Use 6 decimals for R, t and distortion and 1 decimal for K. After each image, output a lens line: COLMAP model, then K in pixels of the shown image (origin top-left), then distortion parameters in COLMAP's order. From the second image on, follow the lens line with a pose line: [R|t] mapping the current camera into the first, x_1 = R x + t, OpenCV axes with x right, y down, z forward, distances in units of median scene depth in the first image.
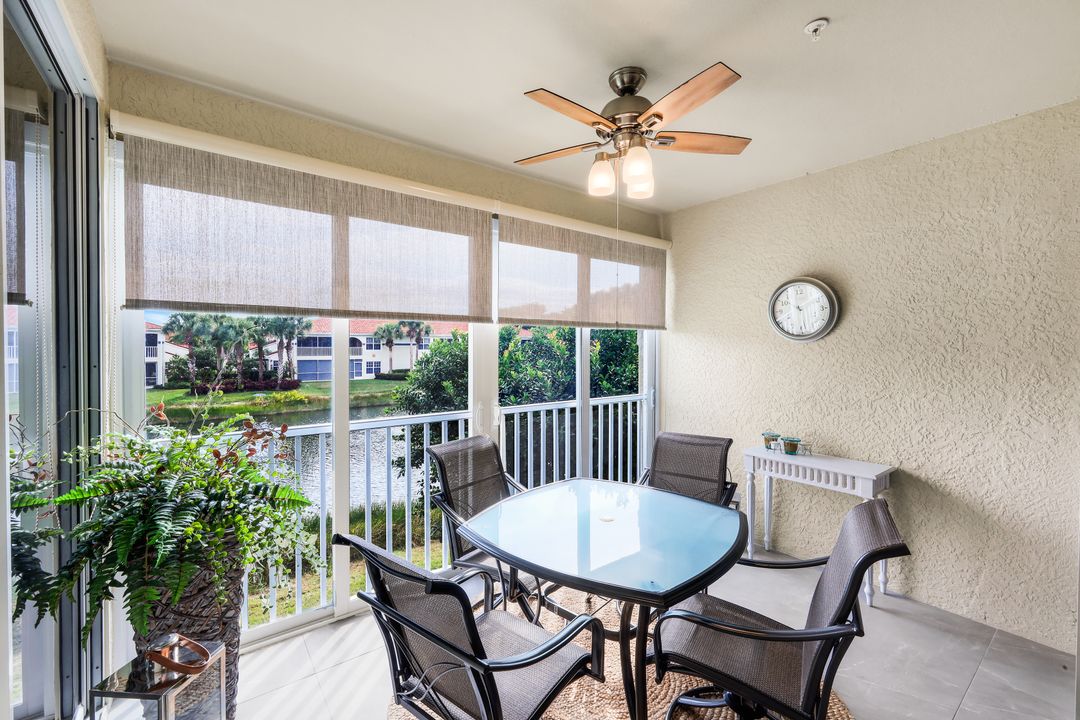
lens RADIAL K [[461.9, 0, 540.0], [0, 461.9, 360.0], [0, 0, 1]] dist [0.000879, 0.000150]
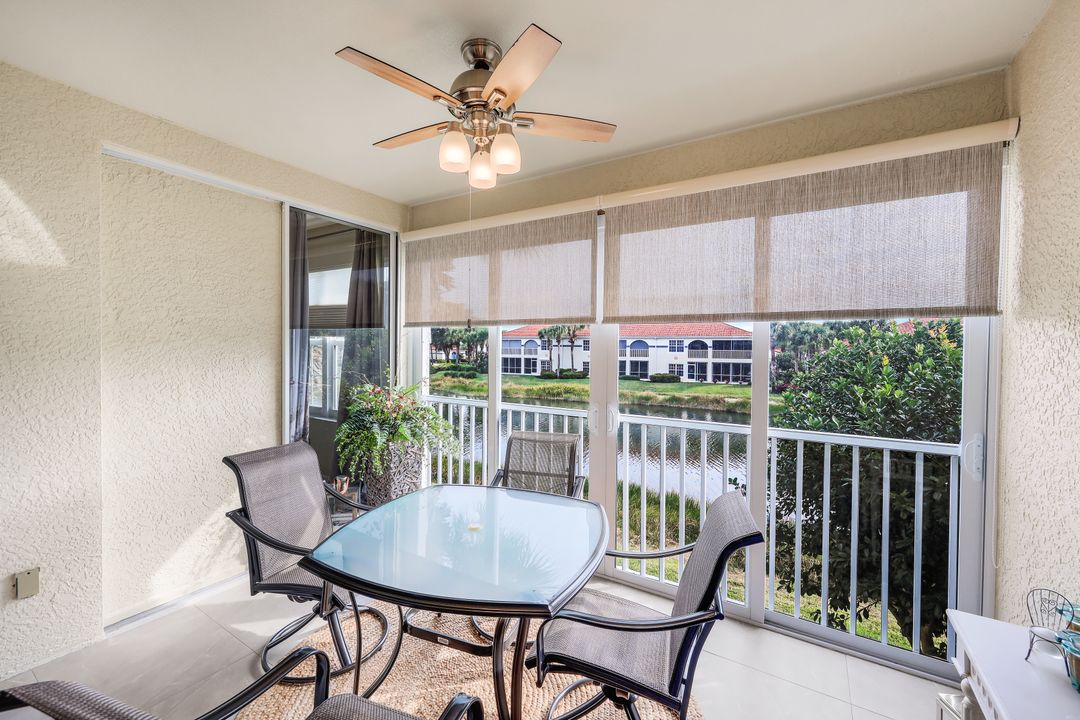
lens RADIAL K [[446.0, 0, 539.0], [0, 446.0, 354.5], [0, 0, 1]] dist [0.000836, 0.000424]
pose [[0.332171, 0.015979, -0.943084, 0.483186], [-0.037101, 0.999304, 0.003864, -0.008930], [0.942489, 0.033706, 0.332532, 0.376473]]
